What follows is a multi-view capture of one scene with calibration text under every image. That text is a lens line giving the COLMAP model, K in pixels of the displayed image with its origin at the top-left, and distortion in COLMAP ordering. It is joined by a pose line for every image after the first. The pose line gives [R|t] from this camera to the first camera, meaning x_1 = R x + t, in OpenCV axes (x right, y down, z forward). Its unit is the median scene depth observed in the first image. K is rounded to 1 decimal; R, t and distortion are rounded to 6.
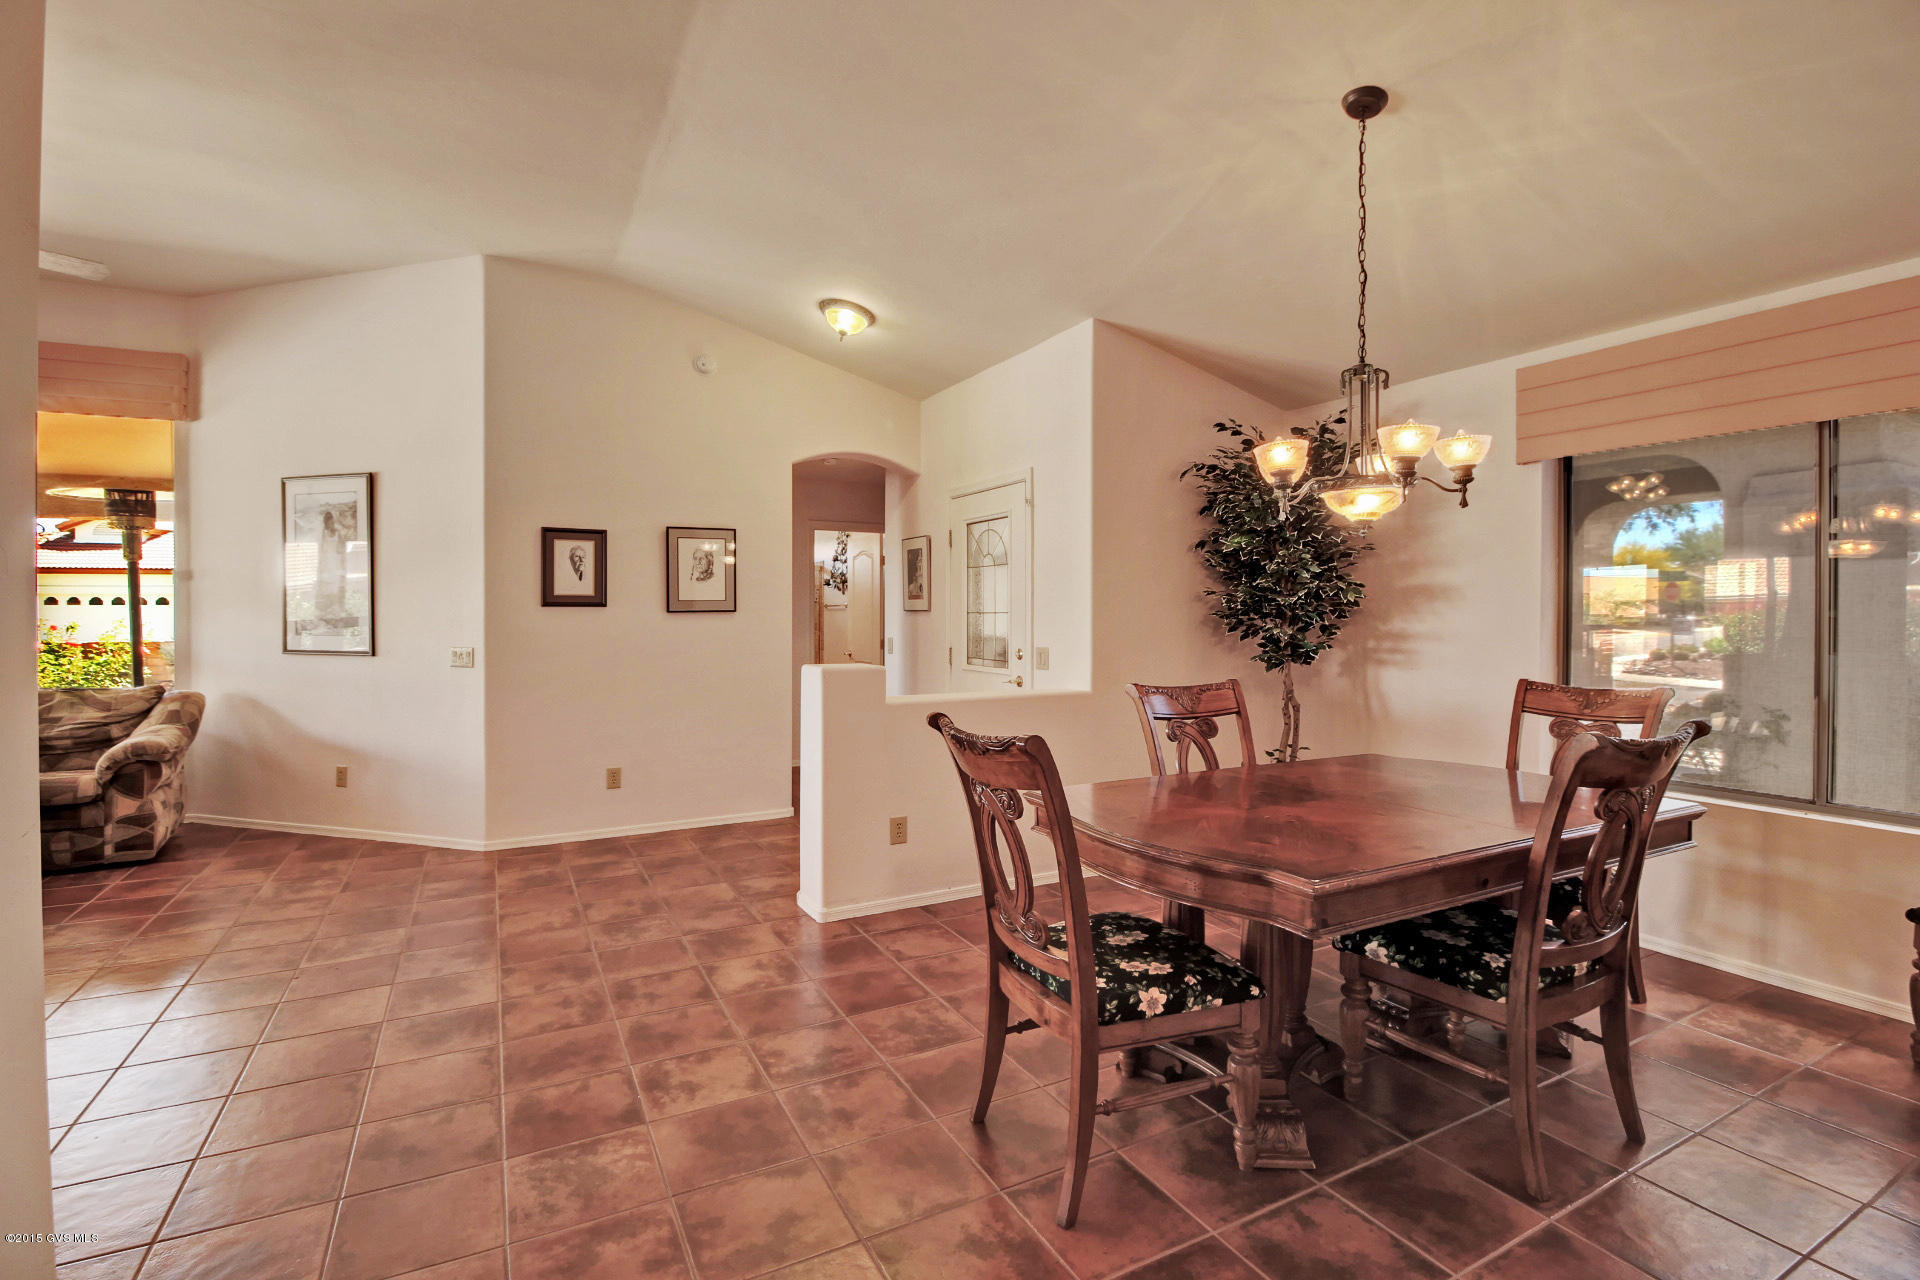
lens RADIAL K [[887.7, 0, 960.0], [0, 887.7, 616.3], [0, 0, 1]] dist [-0.001698, -0.010108]
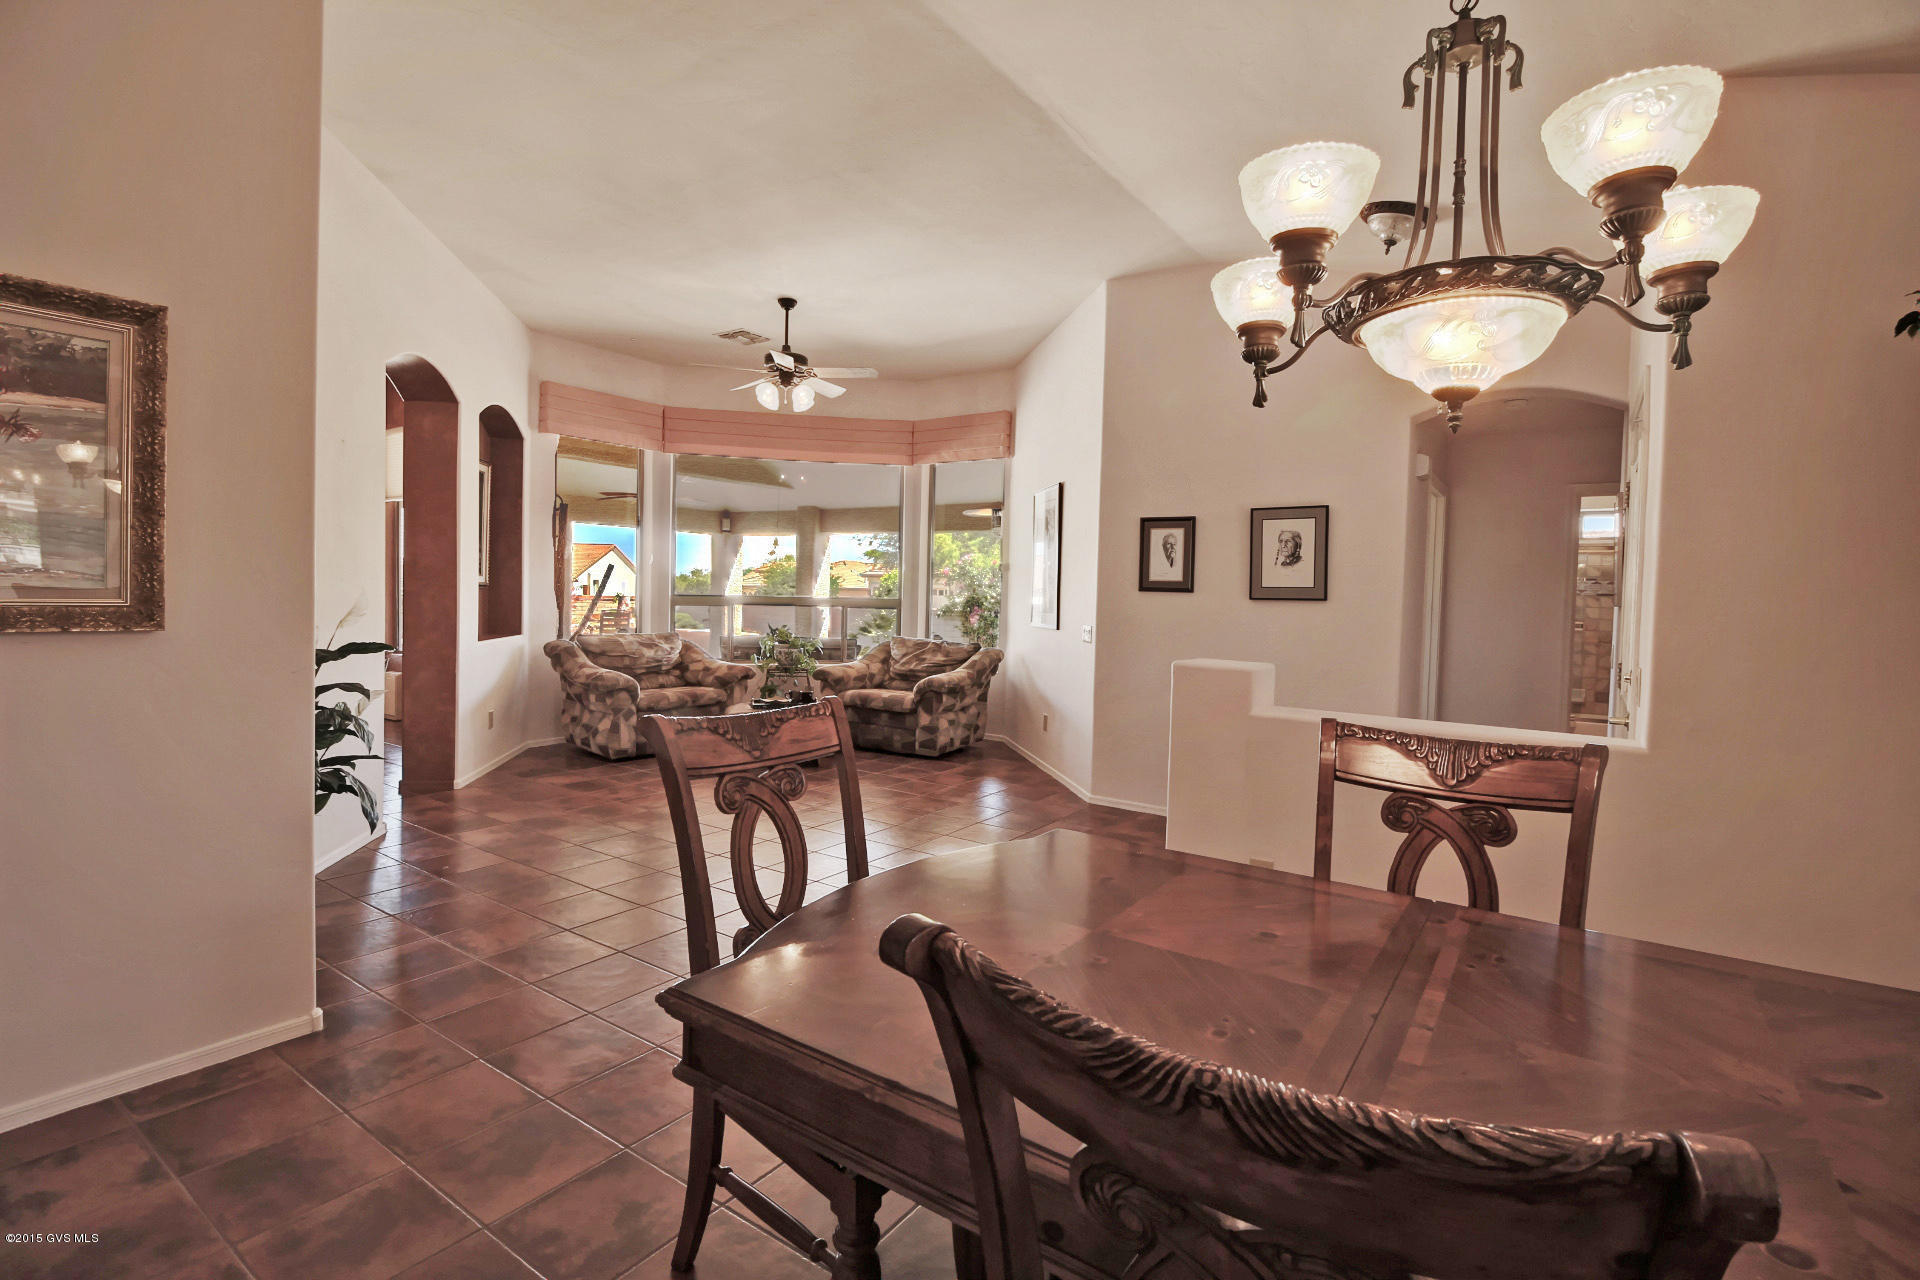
lens RADIAL K [[887.7, 0, 960.0], [0, 887.7, 616.3], [0, 0, 1]] dist [-0.001698, -0.010108]
pose [[0.465544, 0.036412, -0.884275, 0.383274], [-0.026012, 0.999285, 0.027453, -0.004500], [0.884642, 0.010221, 0.466158, 0.299252]]
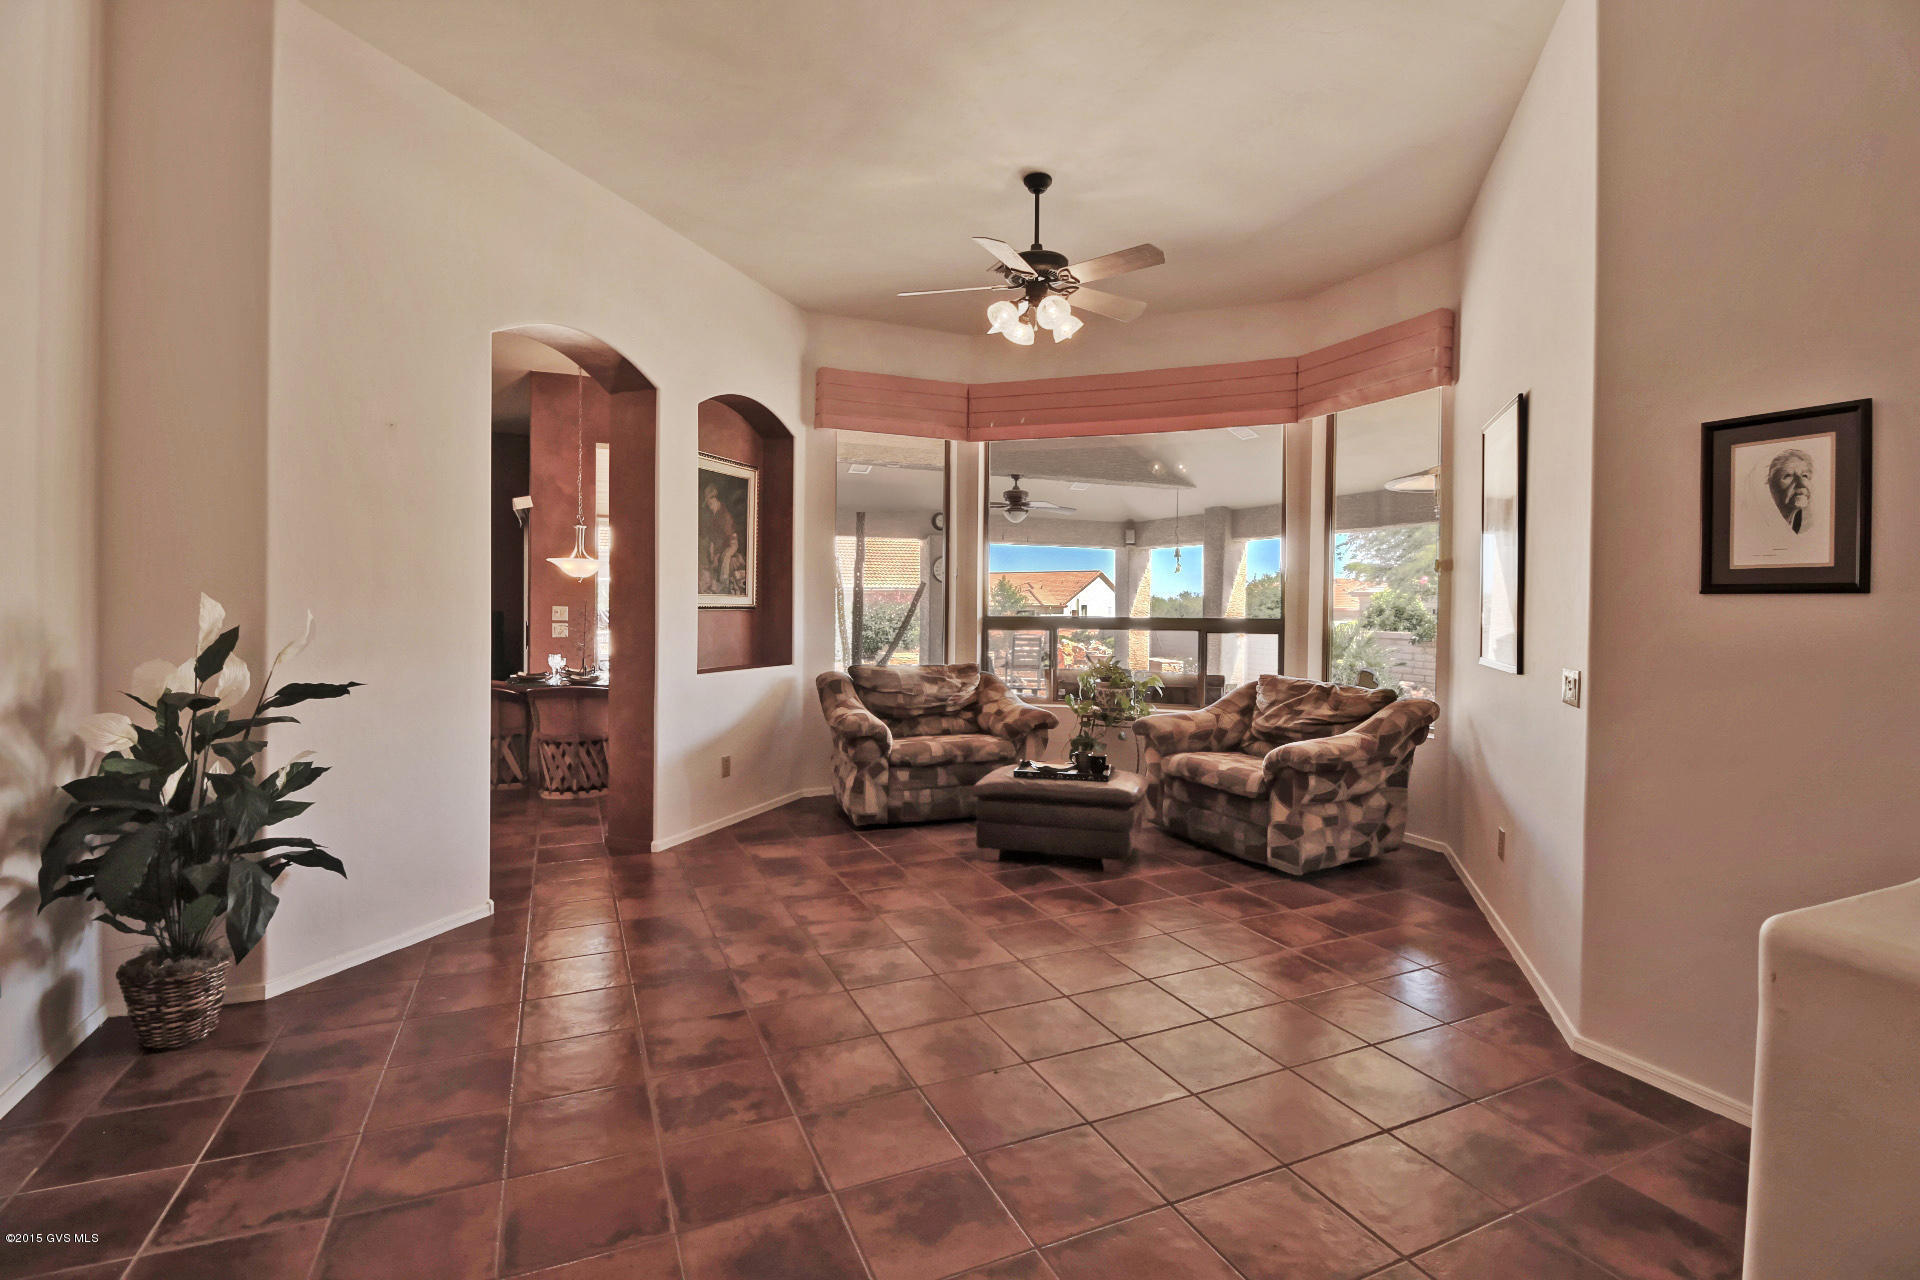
lens RADIAL K [[887.7, 0, 960.0], [0, 887.7, 616.3], [0, 0, 1]] dist [-0.001698, -0.010108]
pose [[-0.056566, 0.010370, -0.998345, 0.014902], [-0.010825, 0.999881, 0.011000, -0.000154], [0.998340, 0.011429, -0.056447, 0.631219]]
